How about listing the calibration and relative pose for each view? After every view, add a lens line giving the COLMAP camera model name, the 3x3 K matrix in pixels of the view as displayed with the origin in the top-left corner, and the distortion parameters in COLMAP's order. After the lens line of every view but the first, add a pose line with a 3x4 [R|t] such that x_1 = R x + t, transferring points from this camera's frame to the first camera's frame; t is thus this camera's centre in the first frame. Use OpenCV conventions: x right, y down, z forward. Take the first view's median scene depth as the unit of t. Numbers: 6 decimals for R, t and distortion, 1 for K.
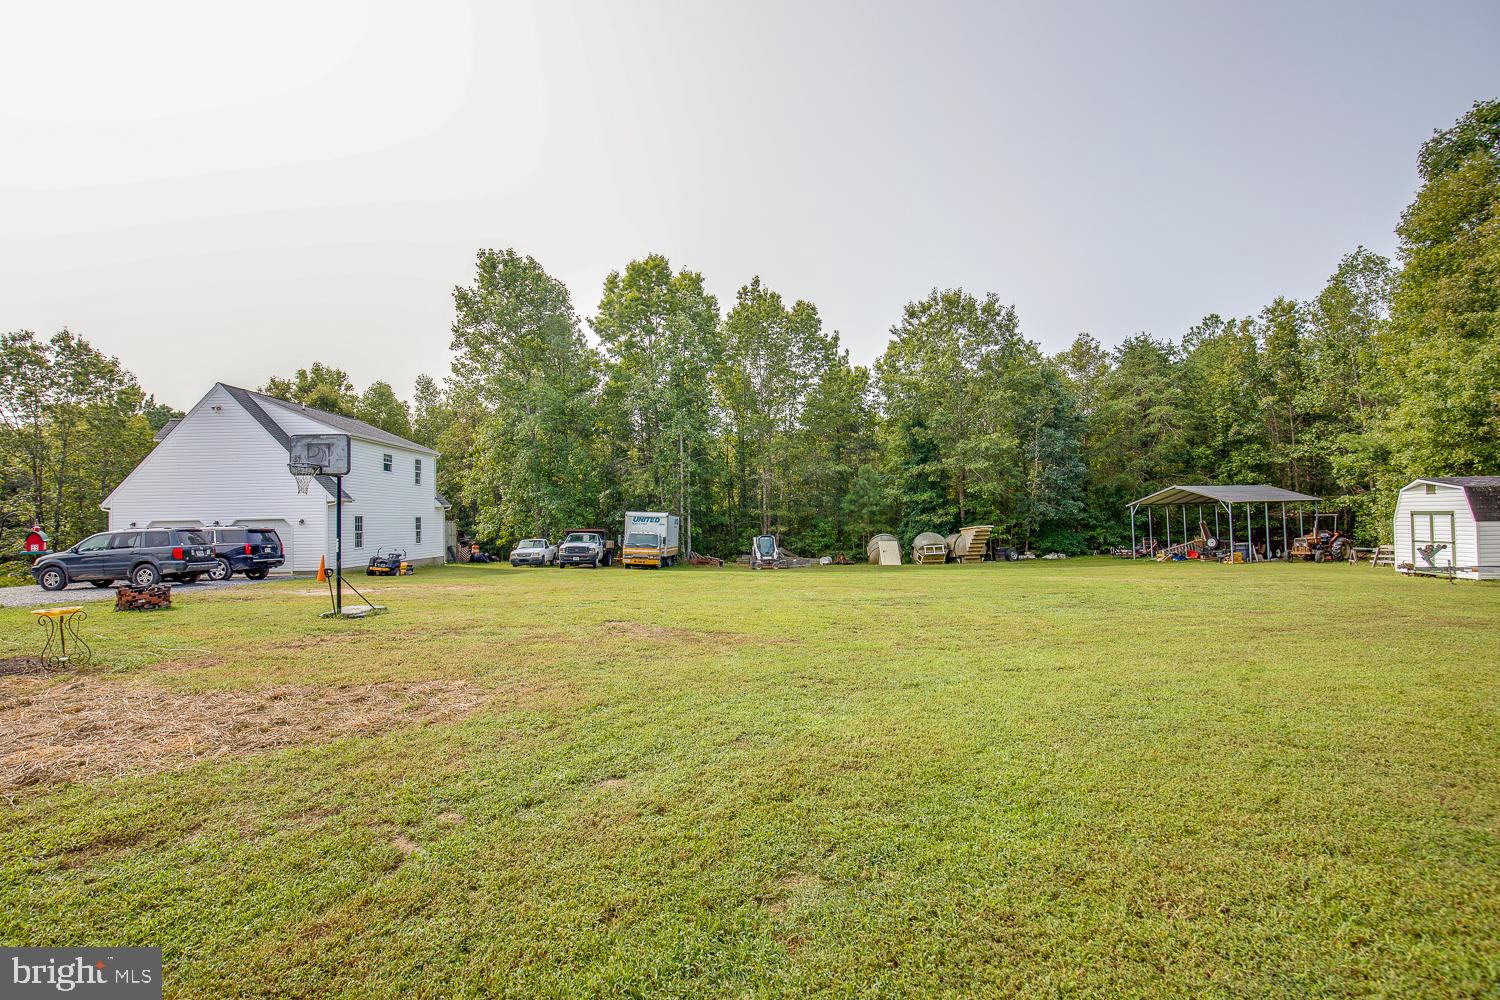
lens RADIAL K [[714.7, 0, 749.1], [0, 714.7, 527.1], [0, 0, 1]] dist [-0.028005, 0.000084]
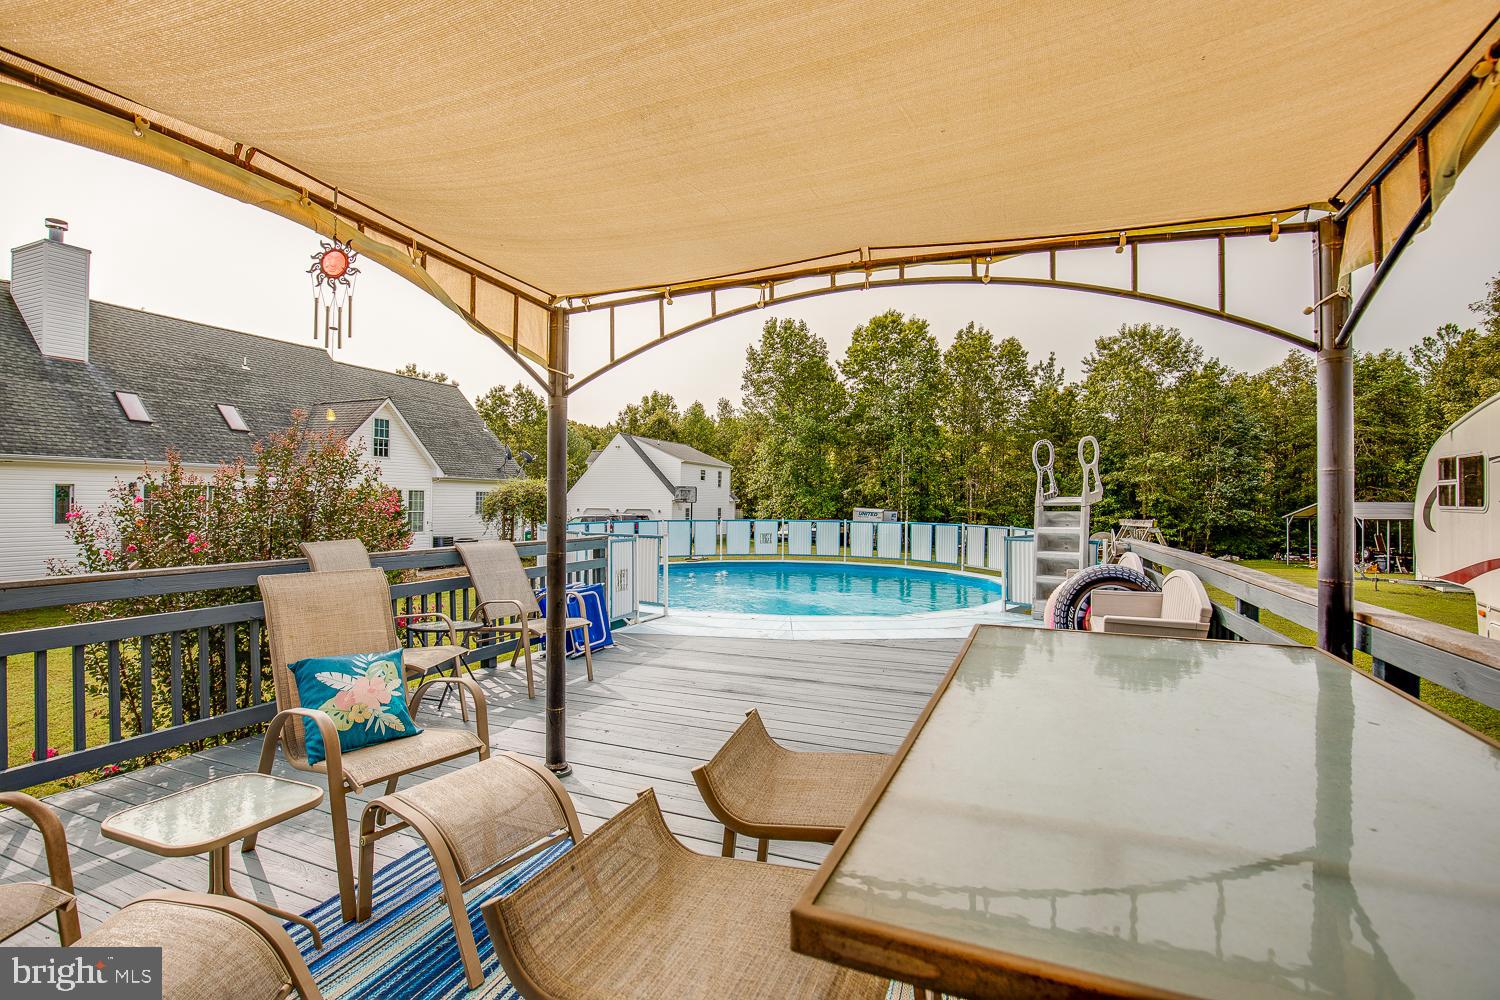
lens RADIAL K [[680.8, 0, 750.0], [0, 680.8, 500.0], [0, 0, 1]] dist [-0.024319, 0.009699]
pose [[0.926301, 0.027478, -0.375780, 0.110177], [-0.031255, 0.999504, -0.003957, -0.020426], [0.375485, 0.015411, 0.926700, -0.251034]]
